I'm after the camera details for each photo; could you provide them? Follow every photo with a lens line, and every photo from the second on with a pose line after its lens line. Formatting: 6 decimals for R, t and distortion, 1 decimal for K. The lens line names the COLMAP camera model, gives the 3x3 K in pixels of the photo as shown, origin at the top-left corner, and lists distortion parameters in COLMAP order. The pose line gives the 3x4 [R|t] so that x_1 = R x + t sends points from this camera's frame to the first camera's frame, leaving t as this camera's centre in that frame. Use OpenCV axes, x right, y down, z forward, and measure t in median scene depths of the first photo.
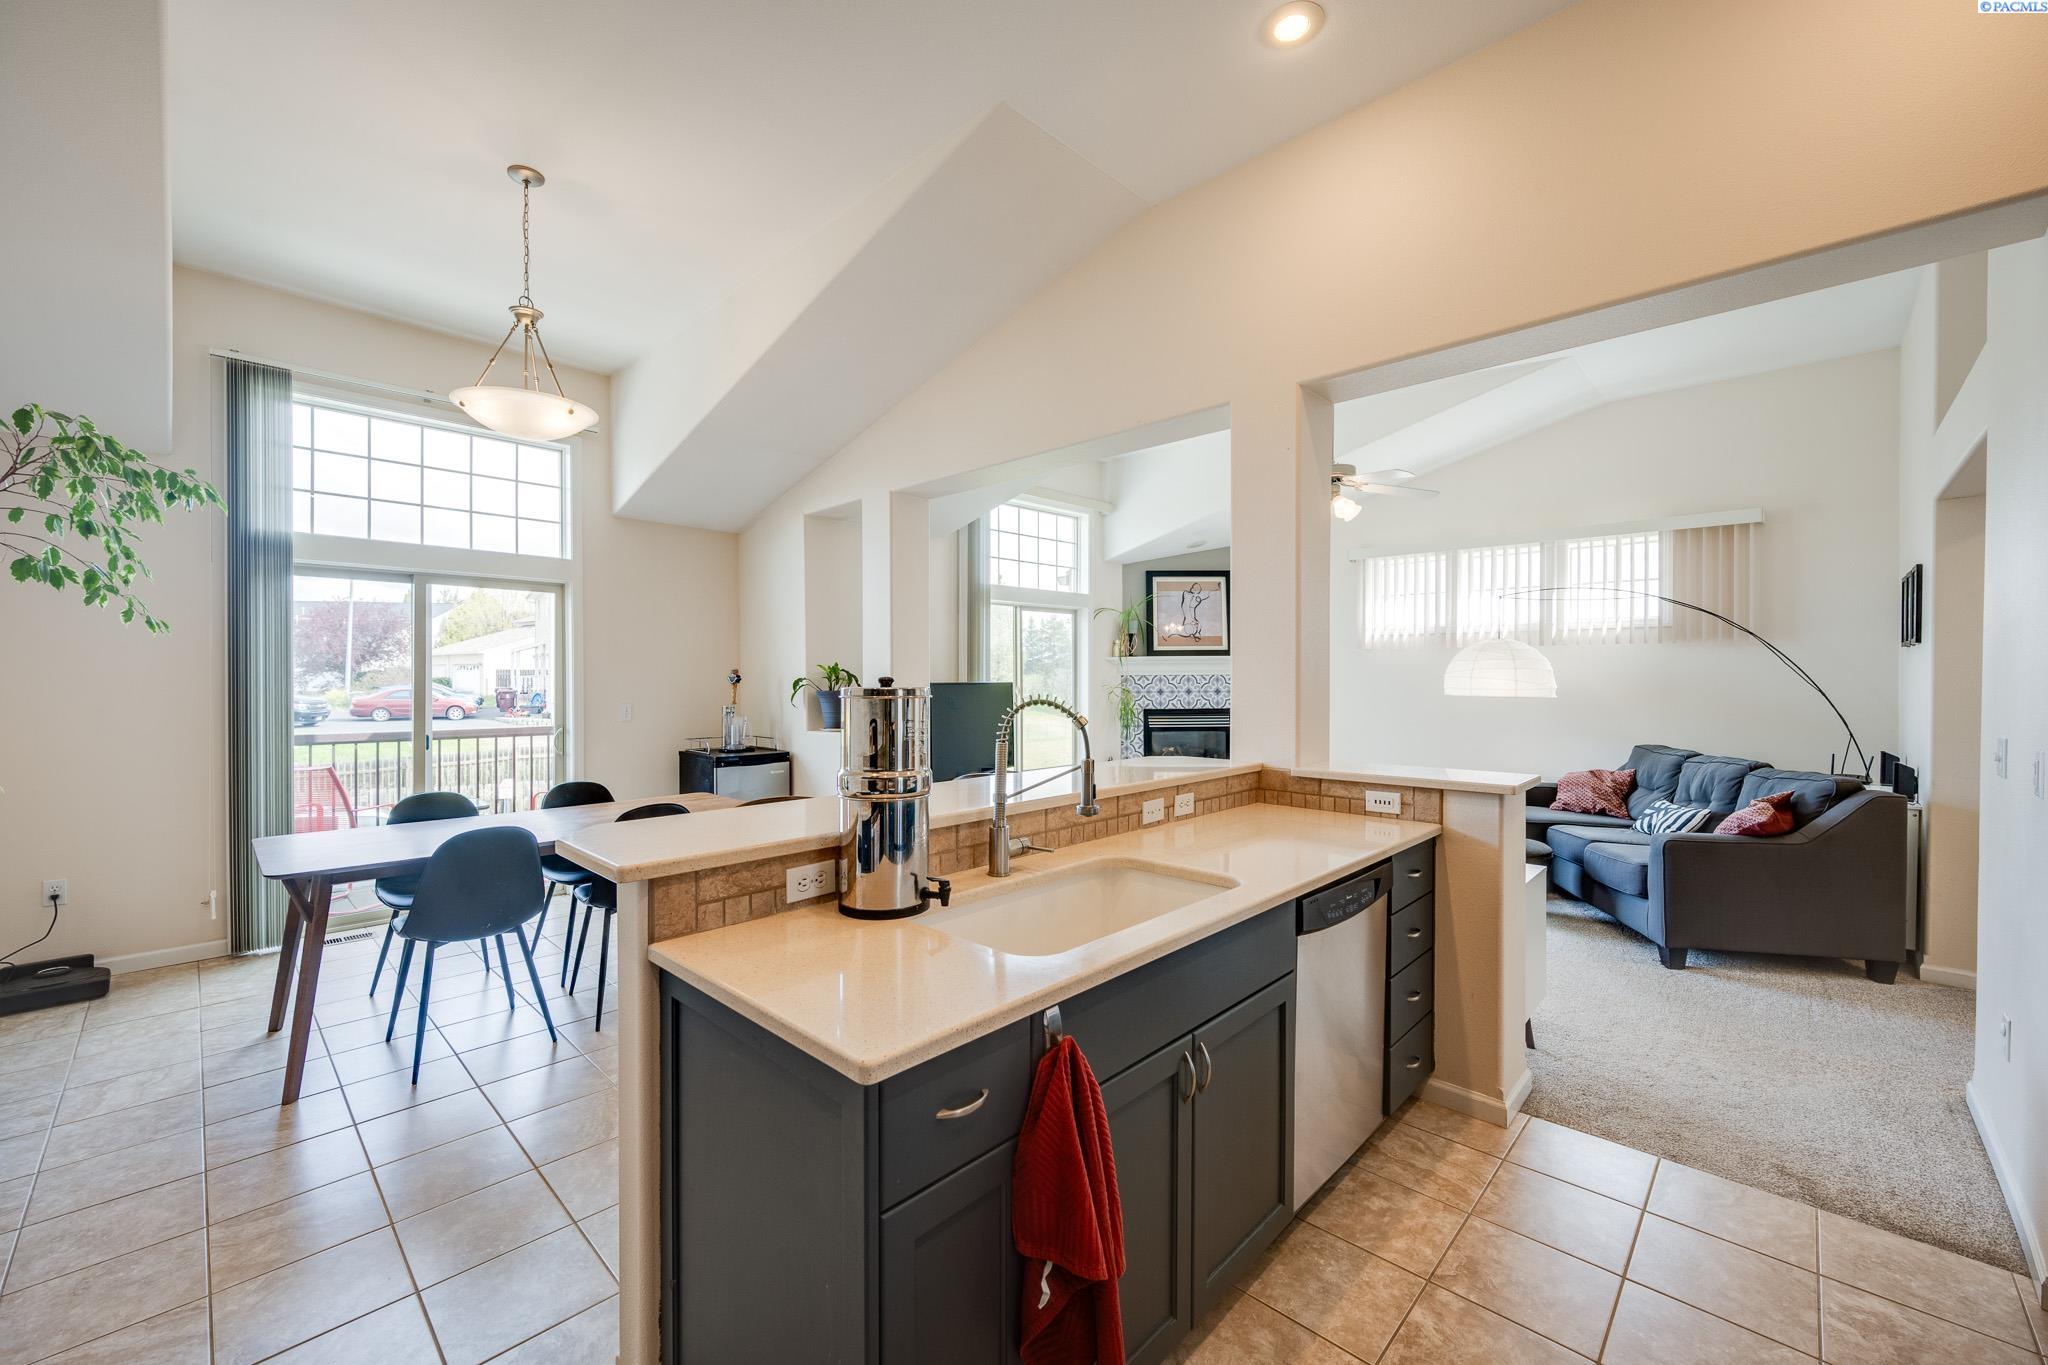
lens RADIAL K [[818.1, 0, 1021.2], [0, 818.1, 684.3], [0, 0, 1]] dist [-0.002109, 0.000221]
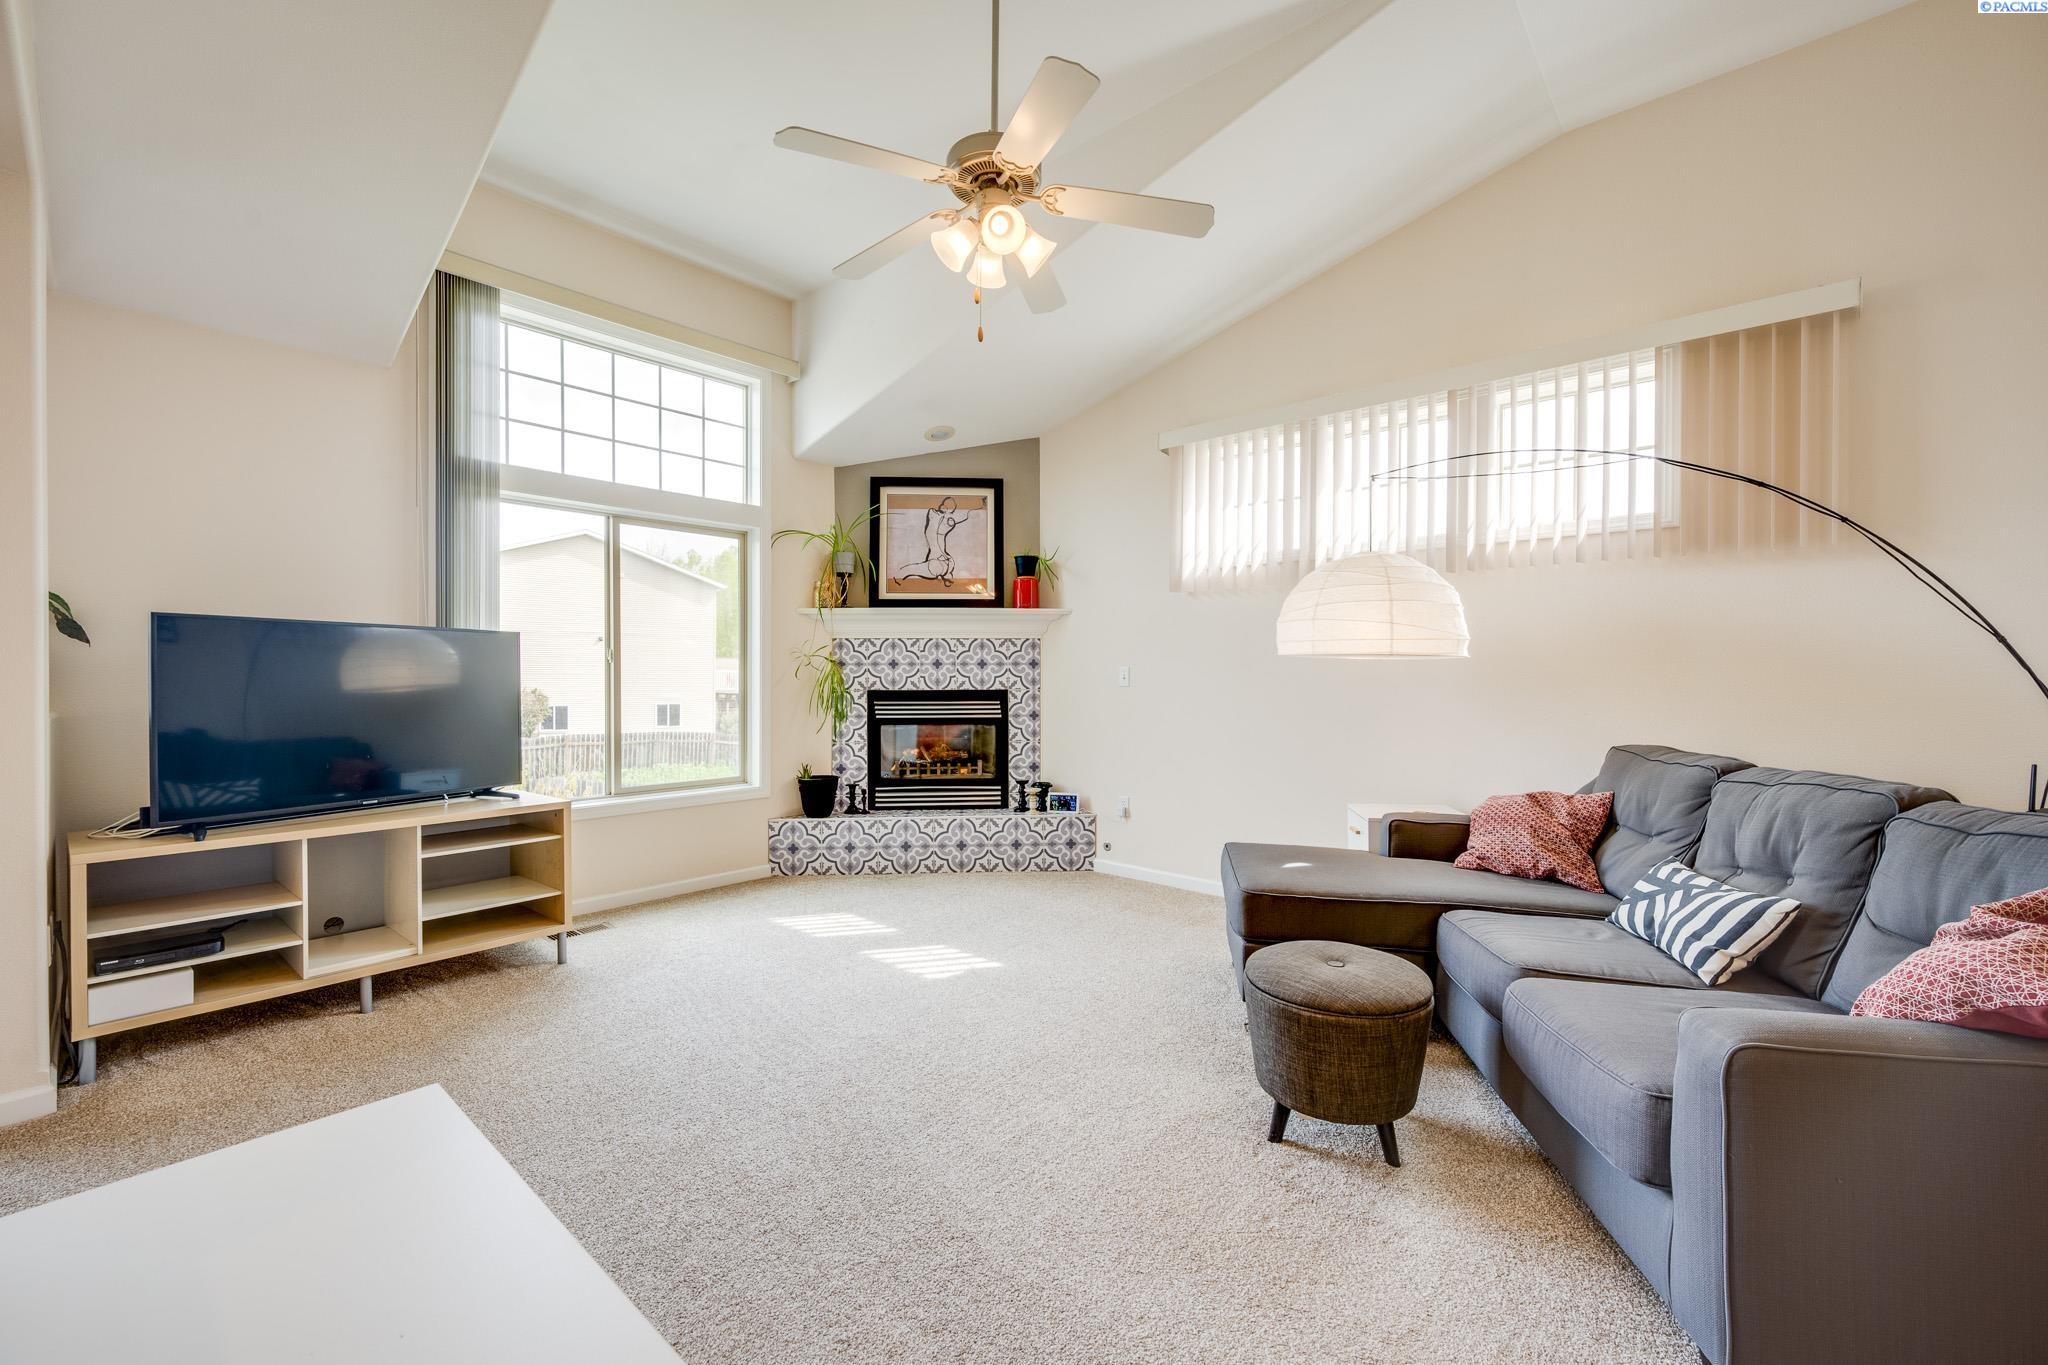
lens RADIAL K [[818.1, 0, 1024.1], [0, 818.1, 684.2], [0, 0, 1]] dist [-0.002109, 0.000221]
pose [[0.999290, 0.004504, 0.037407, 0.333087], [-0.004401, 0.999986, -0.002844, 0.035628], [-0.037420, 0.002677, 0.999296, 0.460704]]
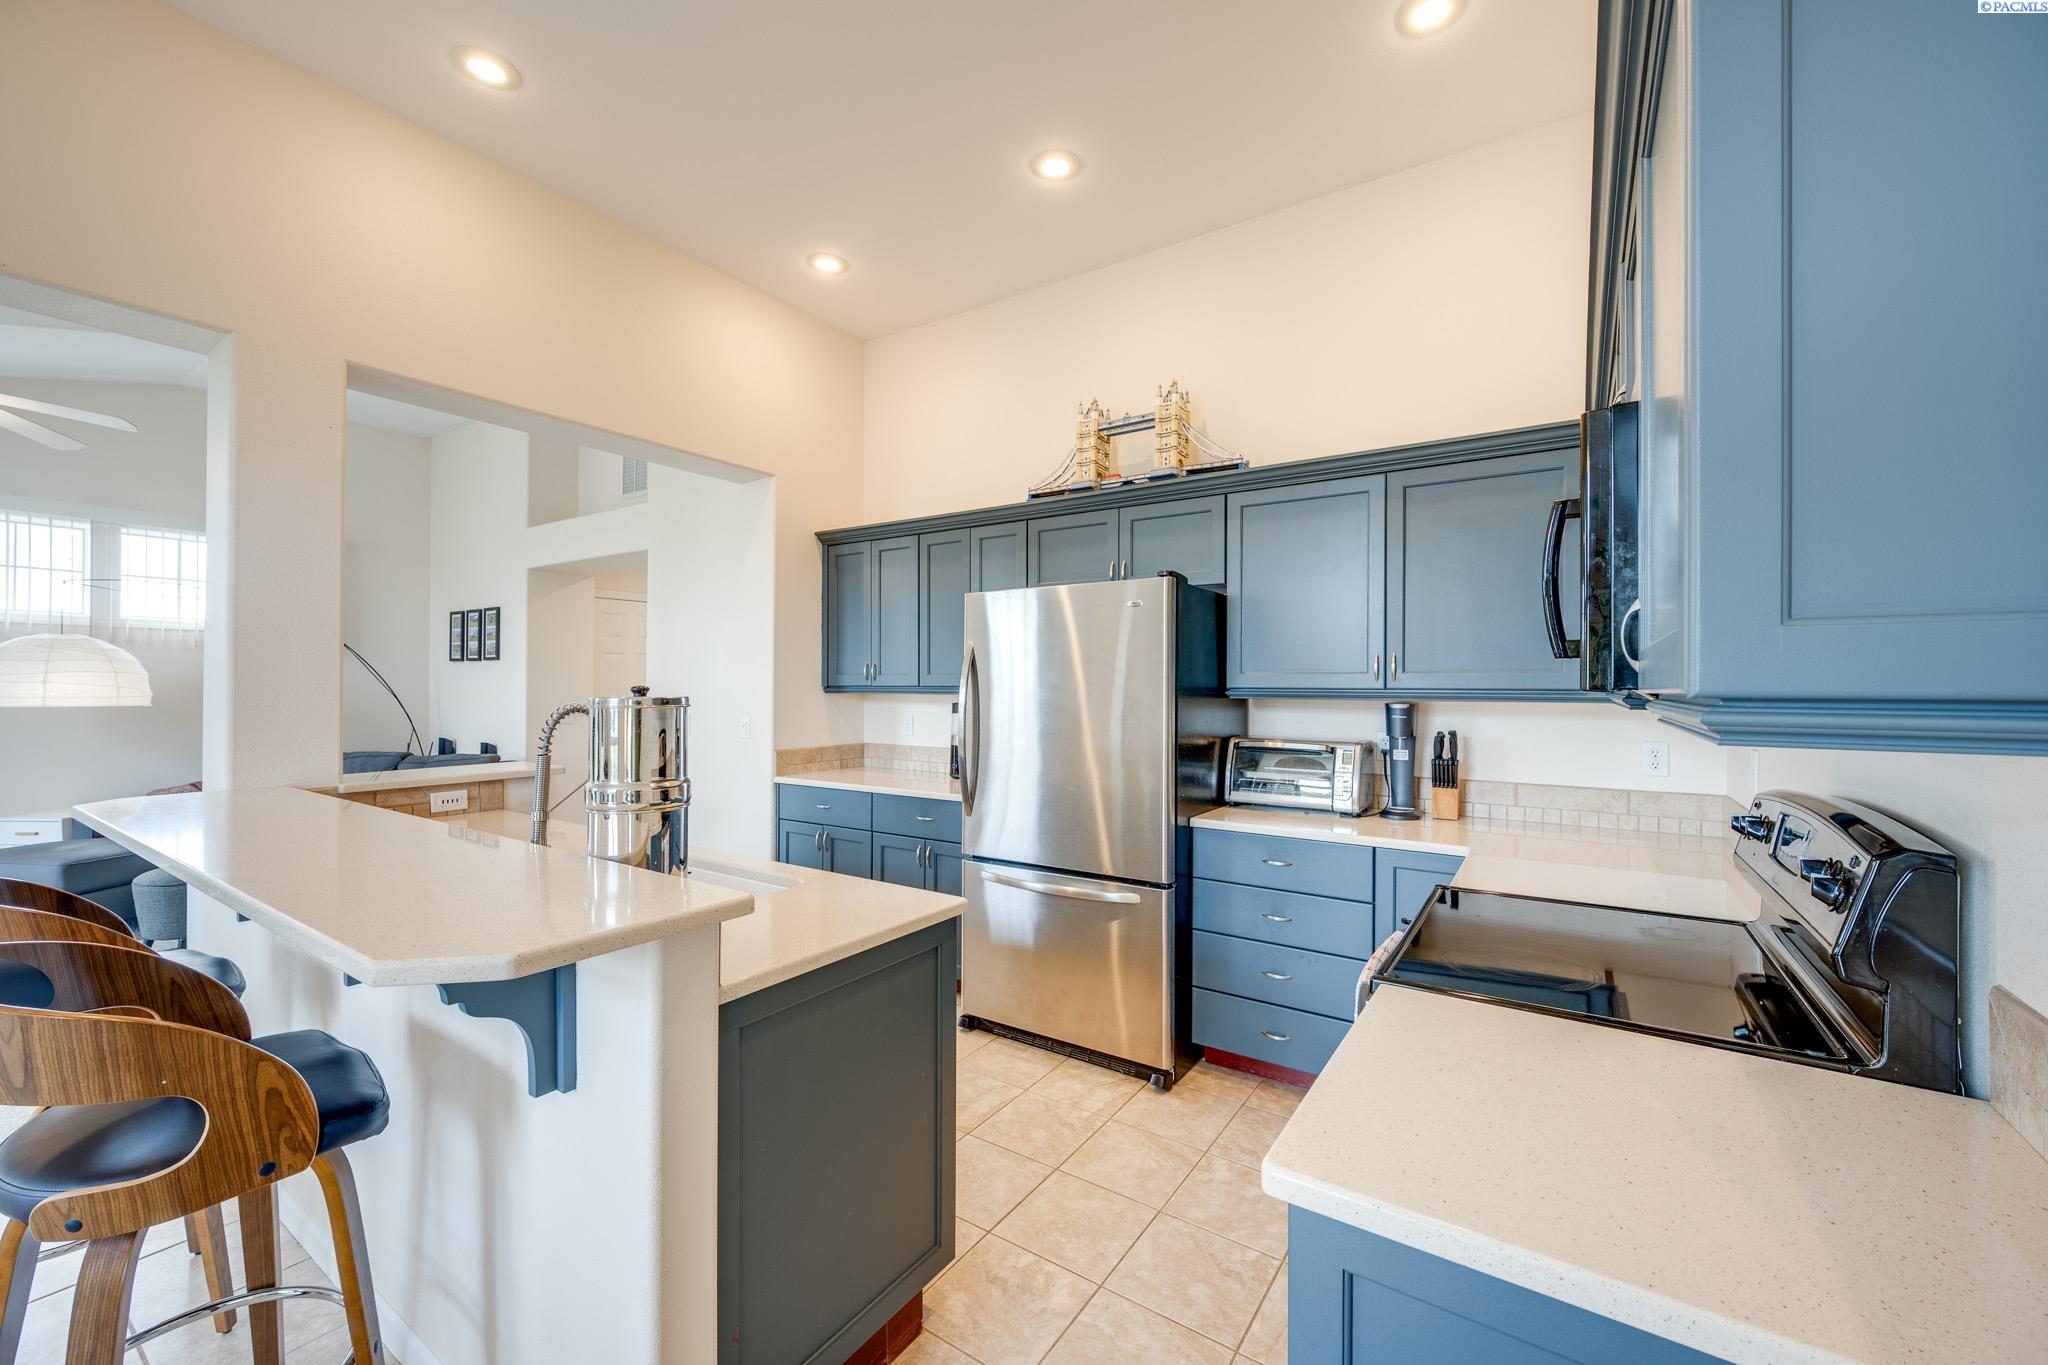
lens RADIAL K [[818.1, 0, 1019.7], [0, 818.1, 682.4], [0, 0, 1]] dist [-0.002109, 0.000221]
pose [[-0.179008, 0.001807, 0.983846, -0.371340], [0.004124, 0.999991, -0.001086, -0.003195], [-0.983839, 0.003863, -0.179014, 0.230049]]
